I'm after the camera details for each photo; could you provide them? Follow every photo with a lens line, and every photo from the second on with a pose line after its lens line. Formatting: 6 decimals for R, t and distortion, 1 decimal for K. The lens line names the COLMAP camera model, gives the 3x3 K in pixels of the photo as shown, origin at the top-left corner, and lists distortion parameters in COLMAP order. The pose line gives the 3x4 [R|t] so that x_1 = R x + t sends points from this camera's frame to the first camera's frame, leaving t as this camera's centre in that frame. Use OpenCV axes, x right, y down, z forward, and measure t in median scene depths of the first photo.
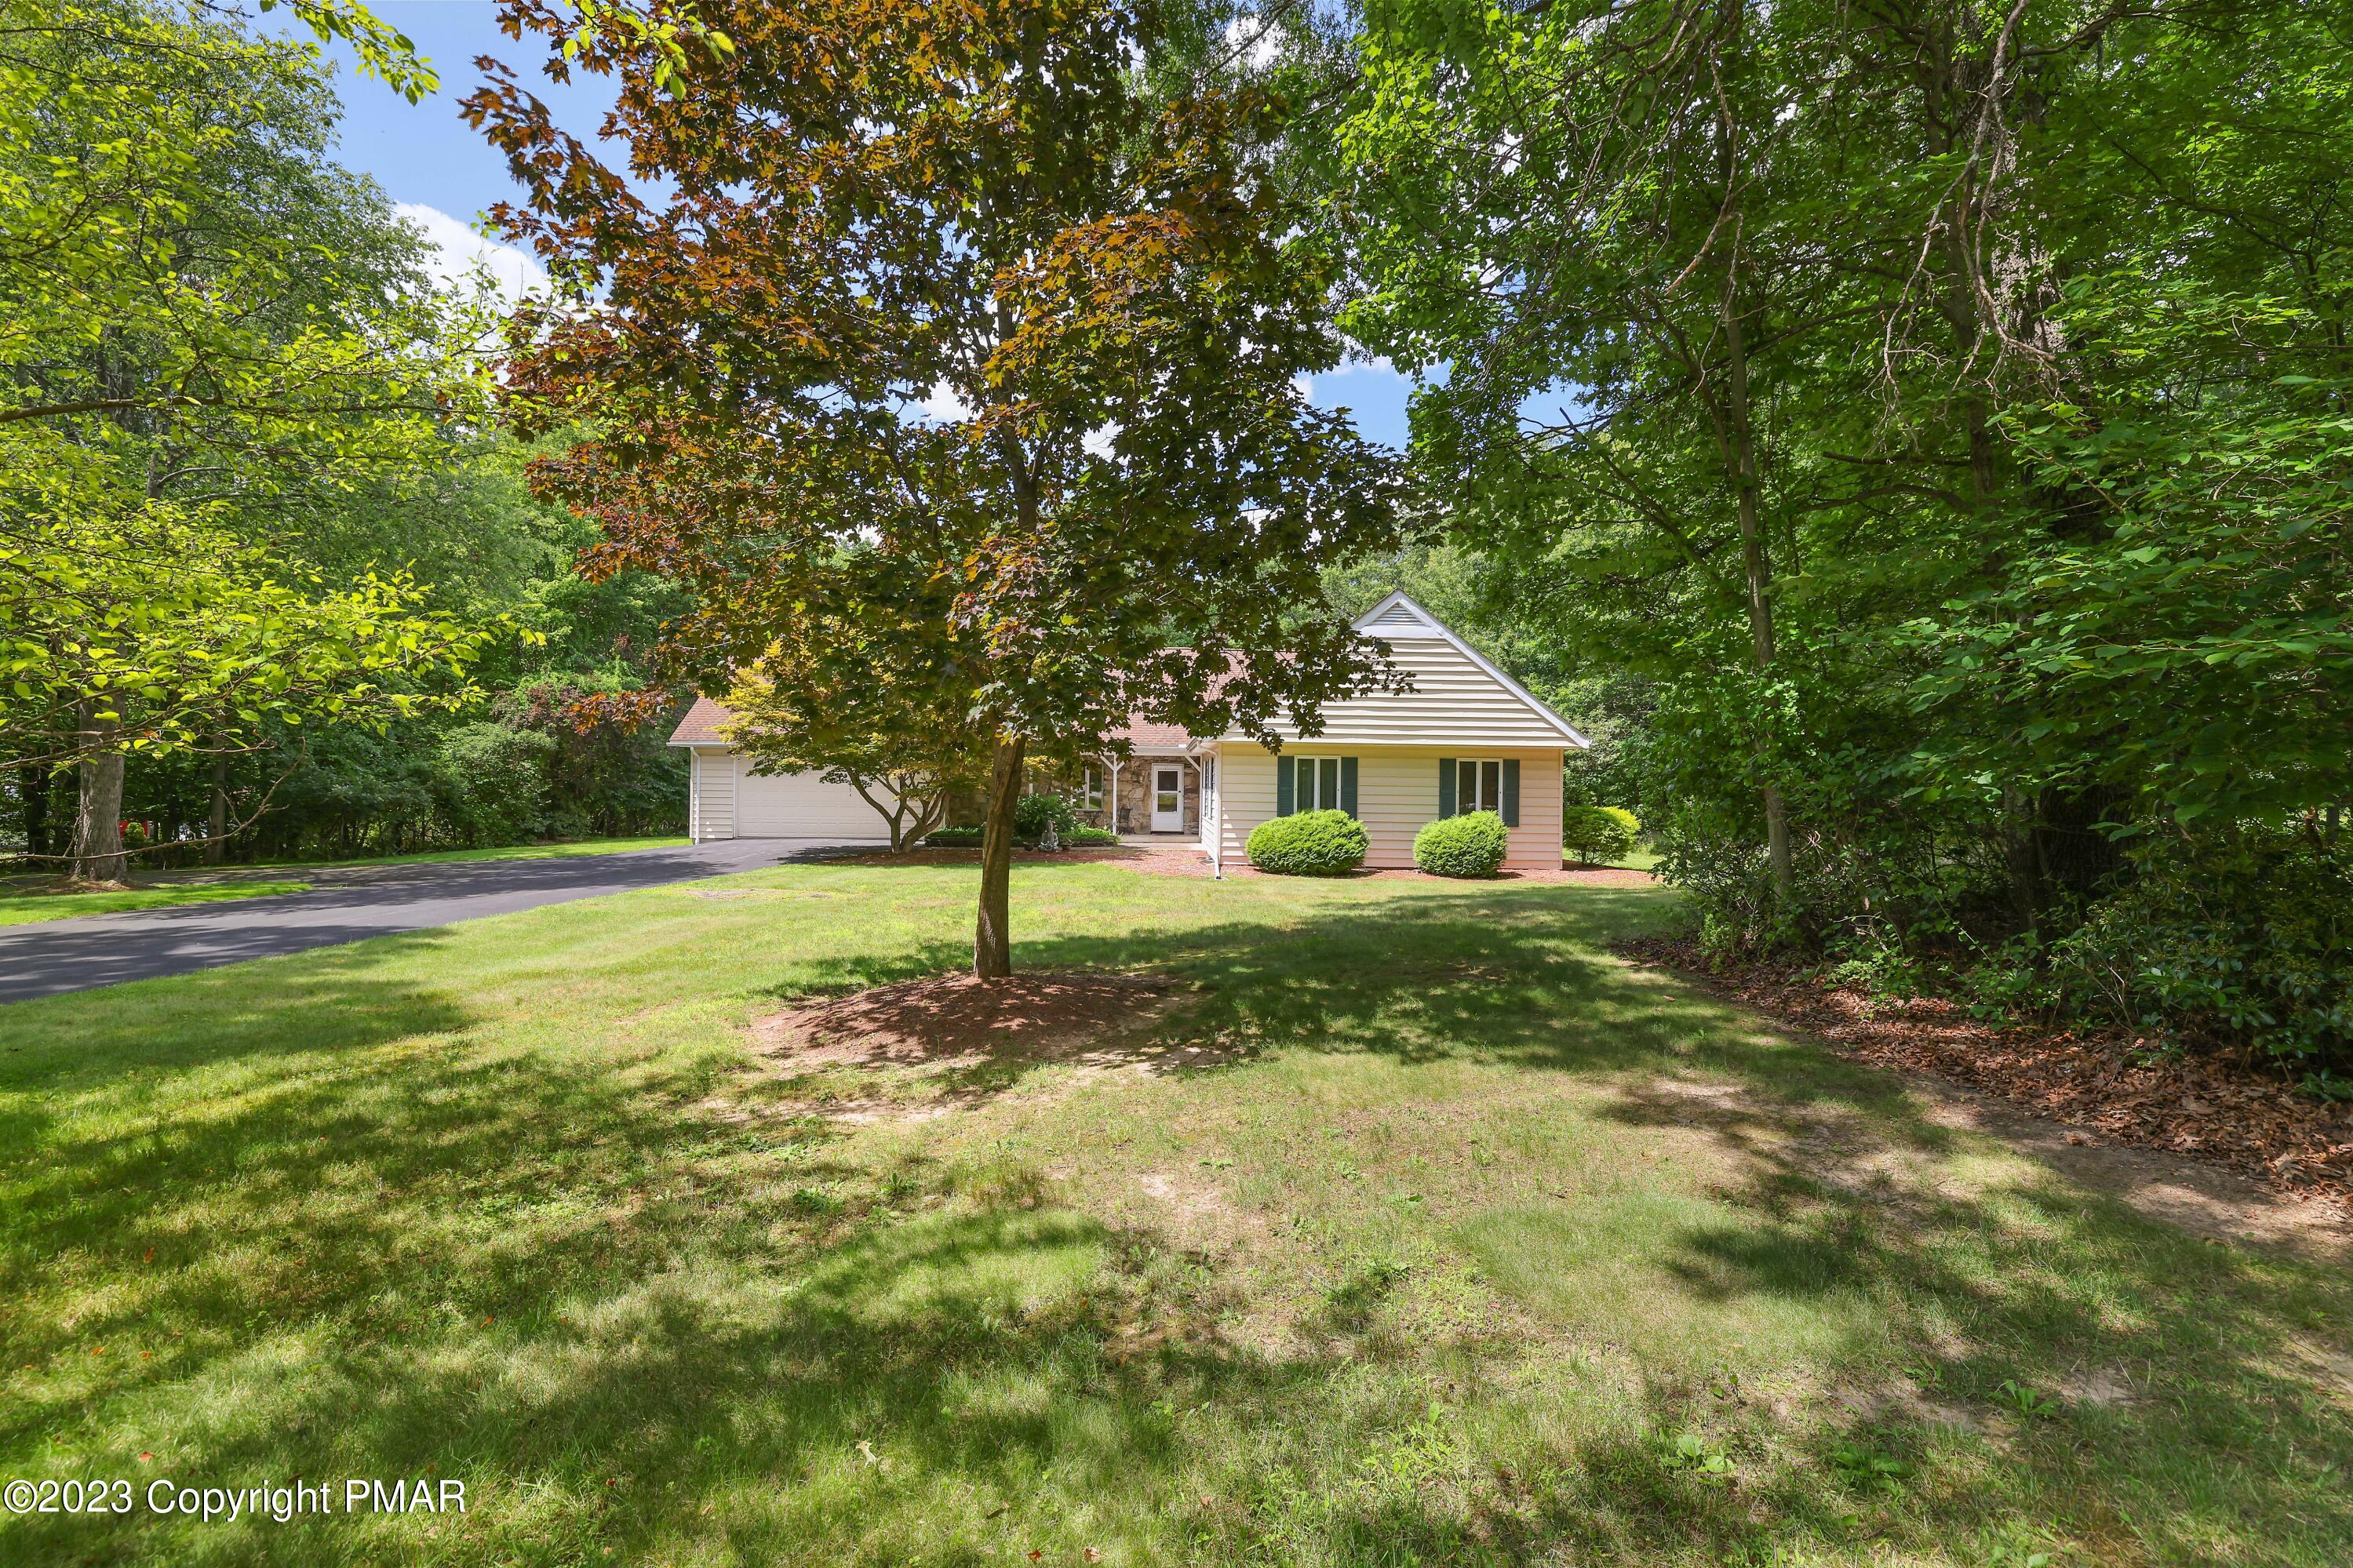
lens RADIAL K [[1018.4, 0, 1176.5], [0, 1018.4, 784.0], [0, 0, 1]] dist [0.001522, 0.000035]
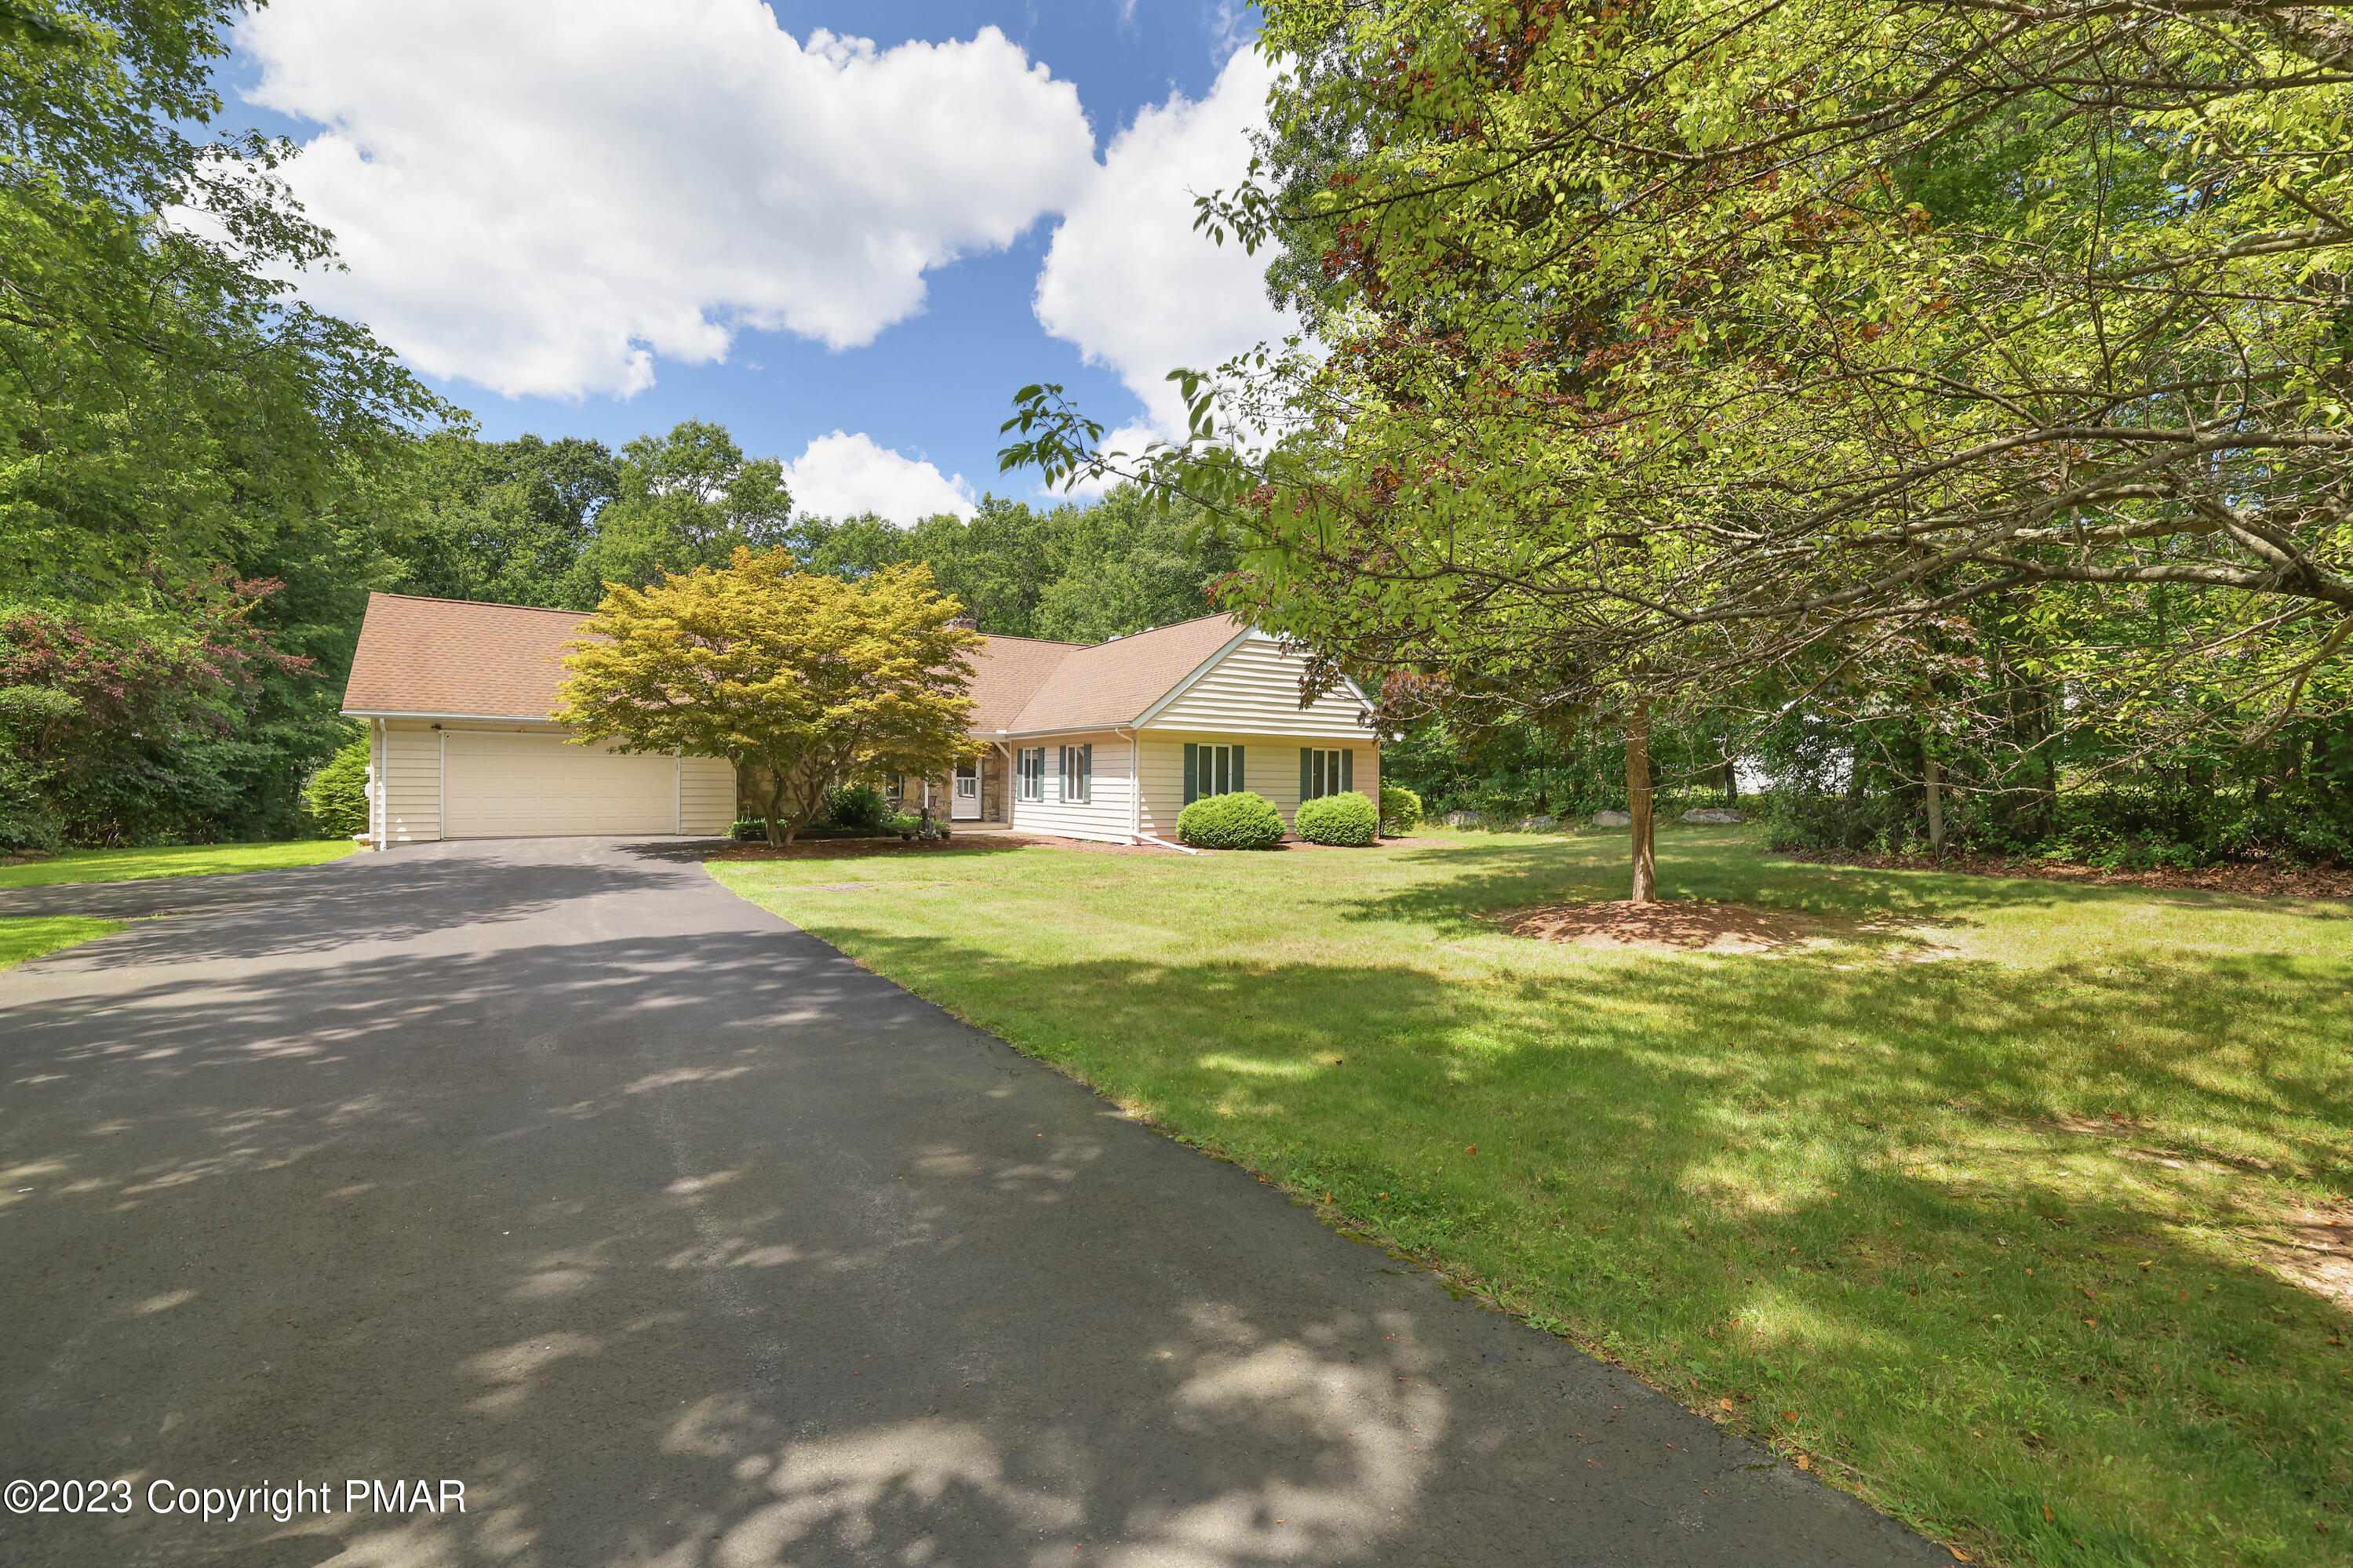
lens RADIAL K [[1018.4, 0, 1176.5], [0, 1018.4, 784.0], [0, 0, 1]] dist [0.001522, 0.000035]
pose [[0.829152, -0.001918, 0.559020, -0.511562], [0.000239, 0.999995, 0.003076, 0.012793], [-0.559023, -0.002417, 0.829149, 0.108787]]
